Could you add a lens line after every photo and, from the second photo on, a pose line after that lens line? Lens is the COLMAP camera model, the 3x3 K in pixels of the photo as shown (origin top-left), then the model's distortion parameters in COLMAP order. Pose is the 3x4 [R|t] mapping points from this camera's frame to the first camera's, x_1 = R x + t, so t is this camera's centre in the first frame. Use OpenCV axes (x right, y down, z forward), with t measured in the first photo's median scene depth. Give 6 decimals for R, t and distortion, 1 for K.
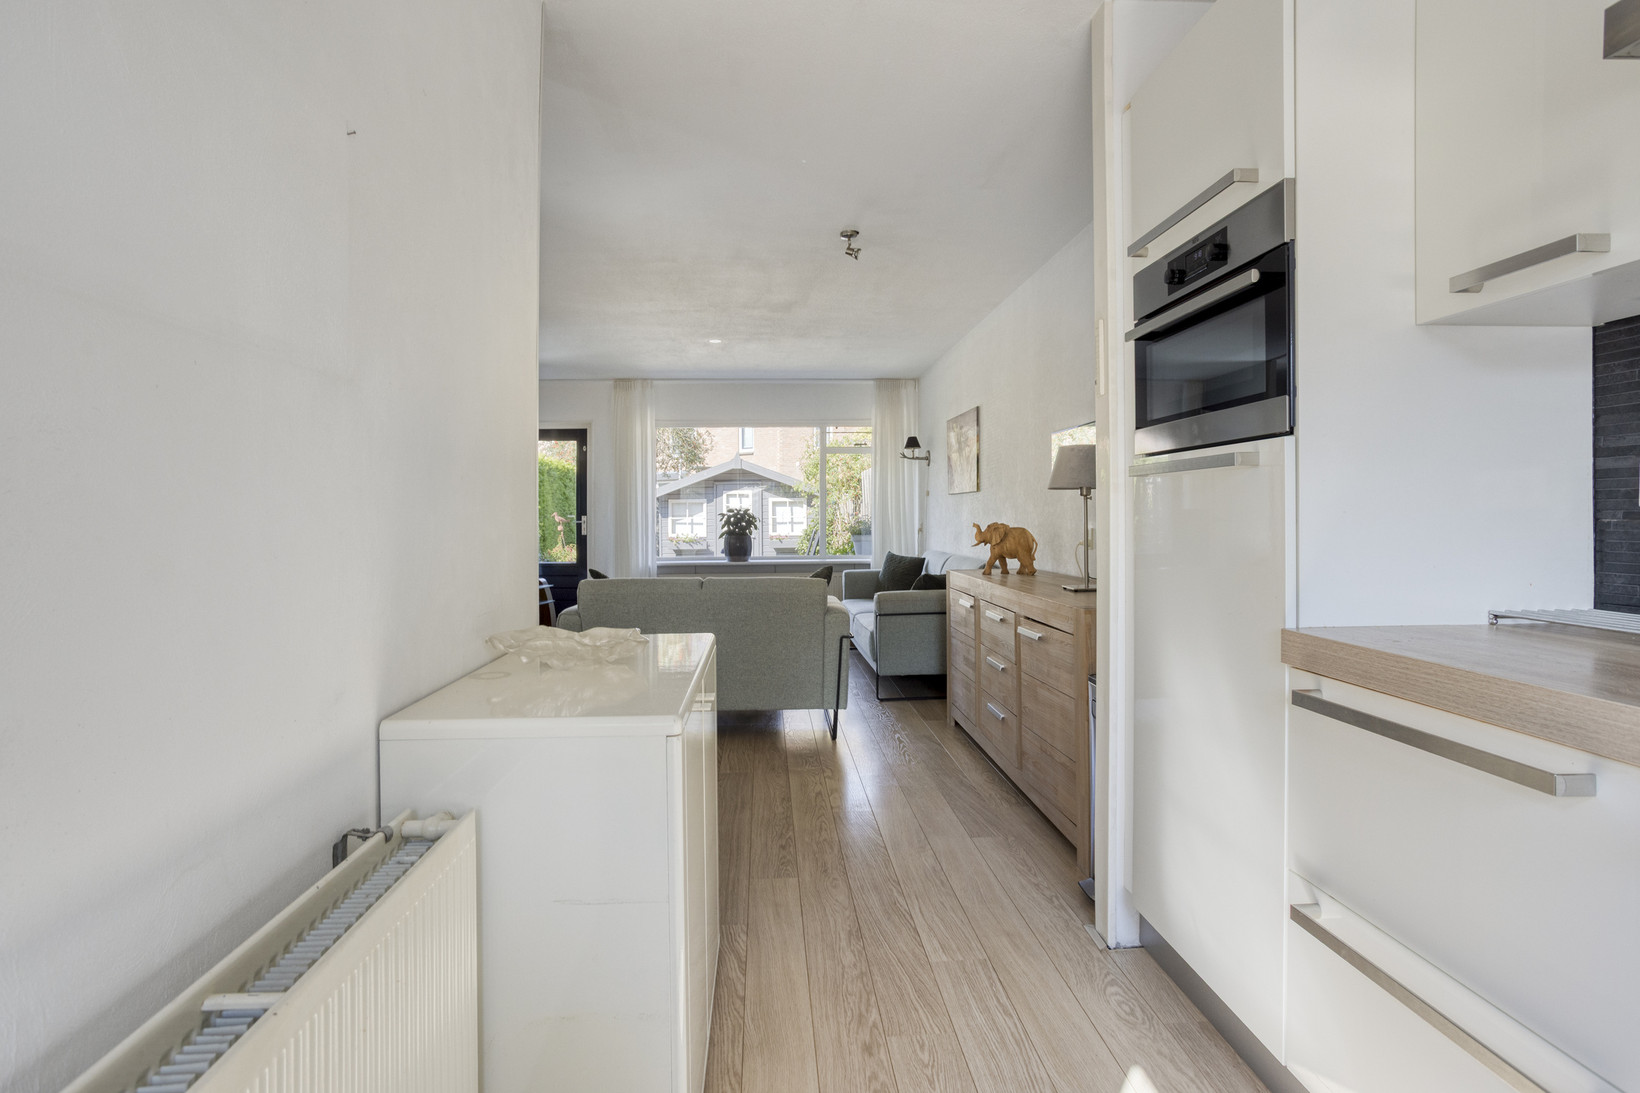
lens RADIAL K [[819.2, 0, 820.6], [0, 819.2, 521.0], [0, 0, 1]] dist [-0.048464, 0.026835]
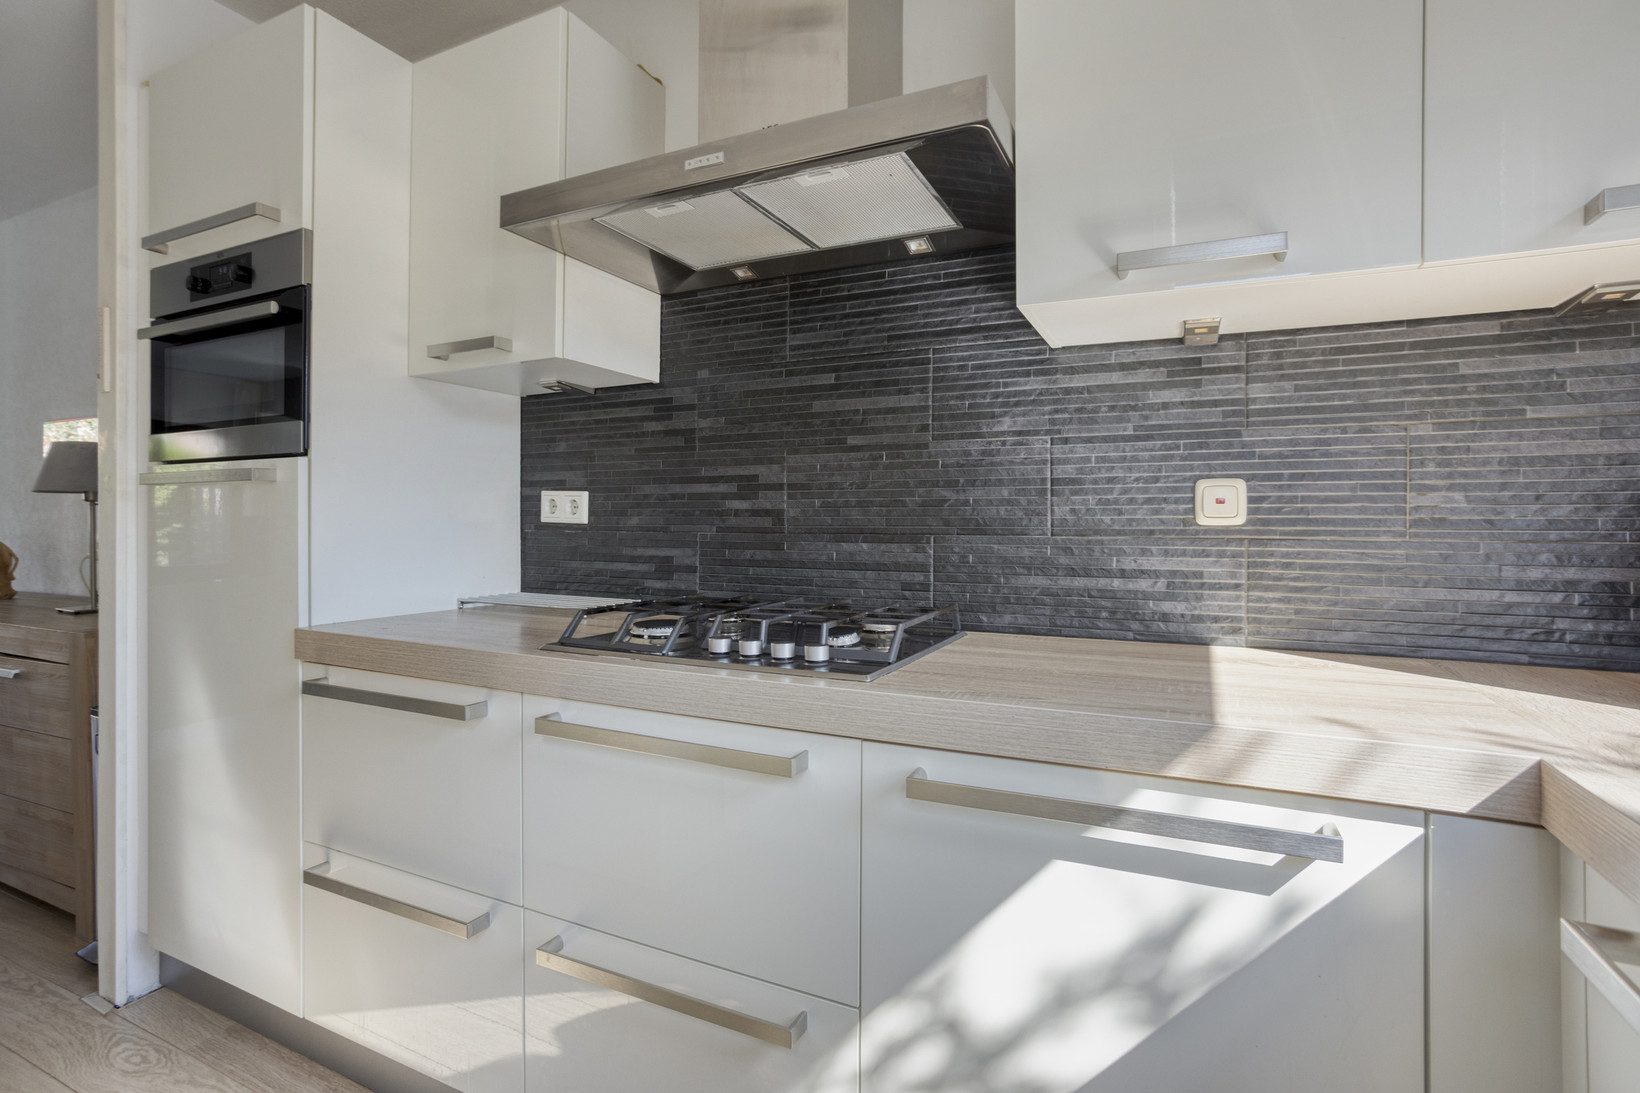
lens RADIAL K [[819.2, 0, 820.6], [0, 819.2, 521.0], [0, 0, 1]] dist [-0.048464, 0.026835]
pose [[0.511395, 0.003786, 0.859338, -0.011448], [0.002308, 0.999981, -0.005779, -0.005118], [-0.859343, 0.004939, 0.511376, -0.128517]]
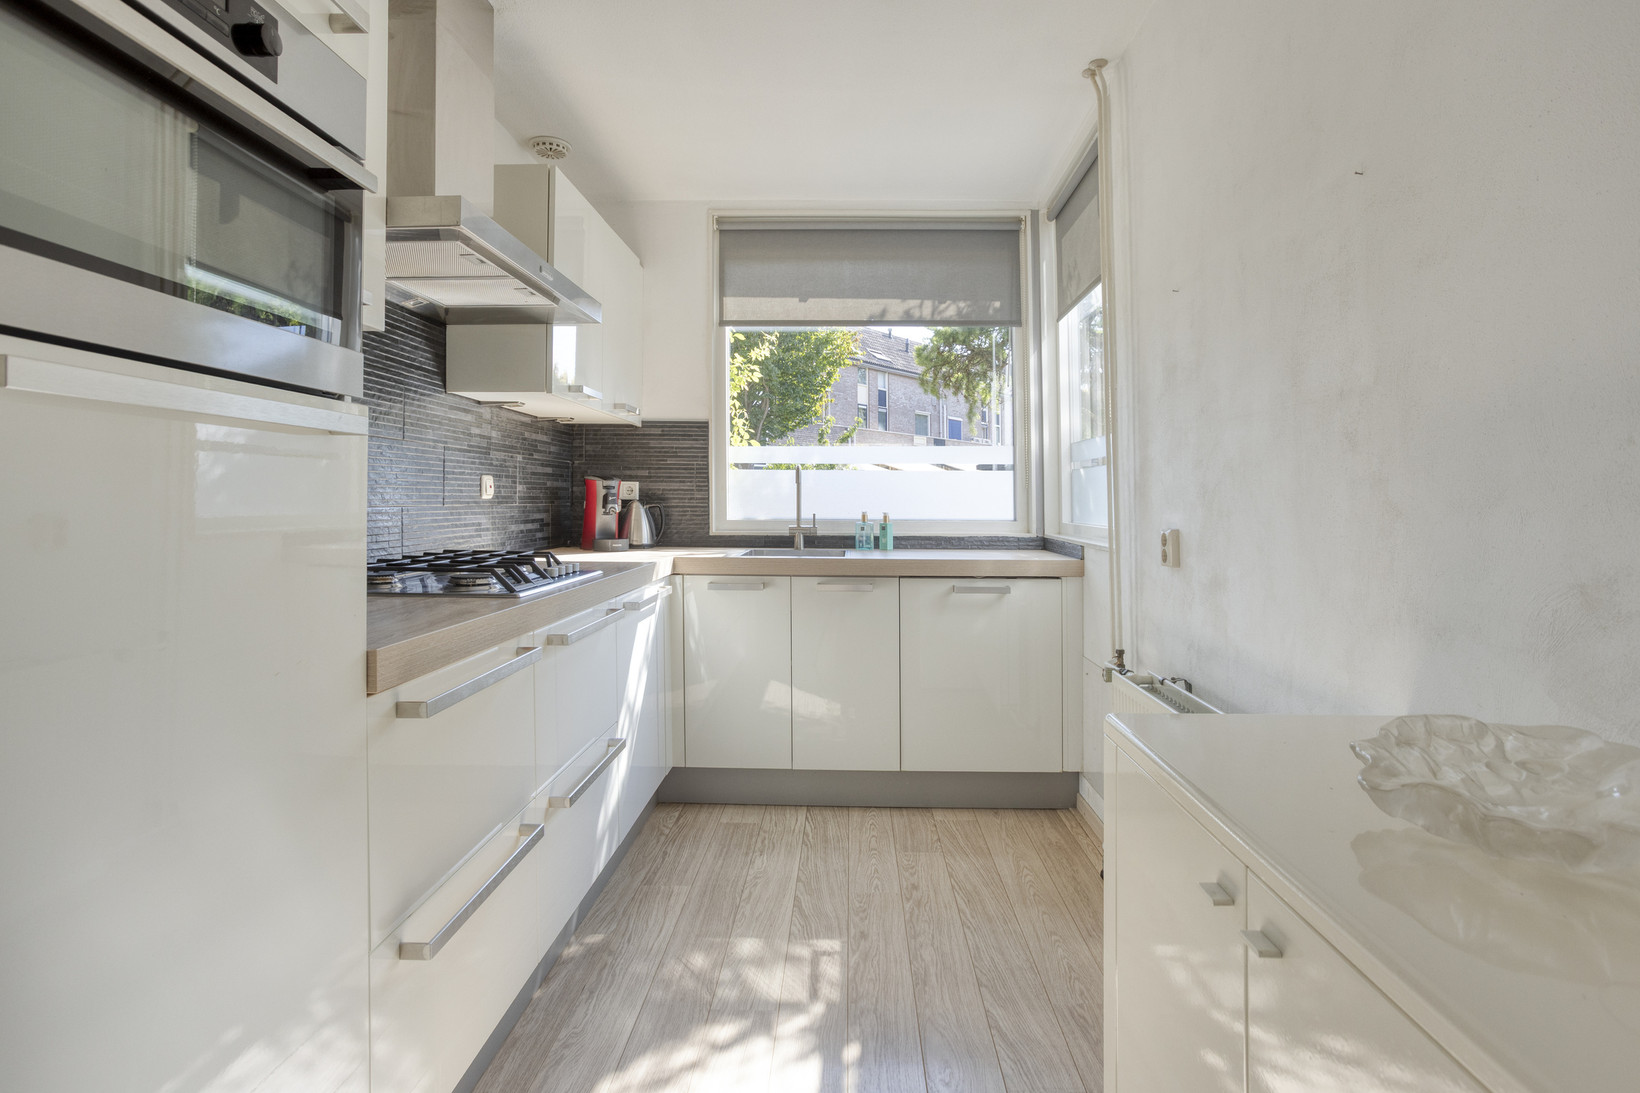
lens RADIAL K [[819.2, 0, 820.6], [0, 819.2, 521.0], [0, 0, 1]] dist [-0.048464, 0.026835]
pose [[-0.994163, 0.003164, 0.107839, 0.028477], [0.006790, 0.999423, 0.033269, -0.007588], [-0.107671, 0.033807, -0.993612, 1.003164]]
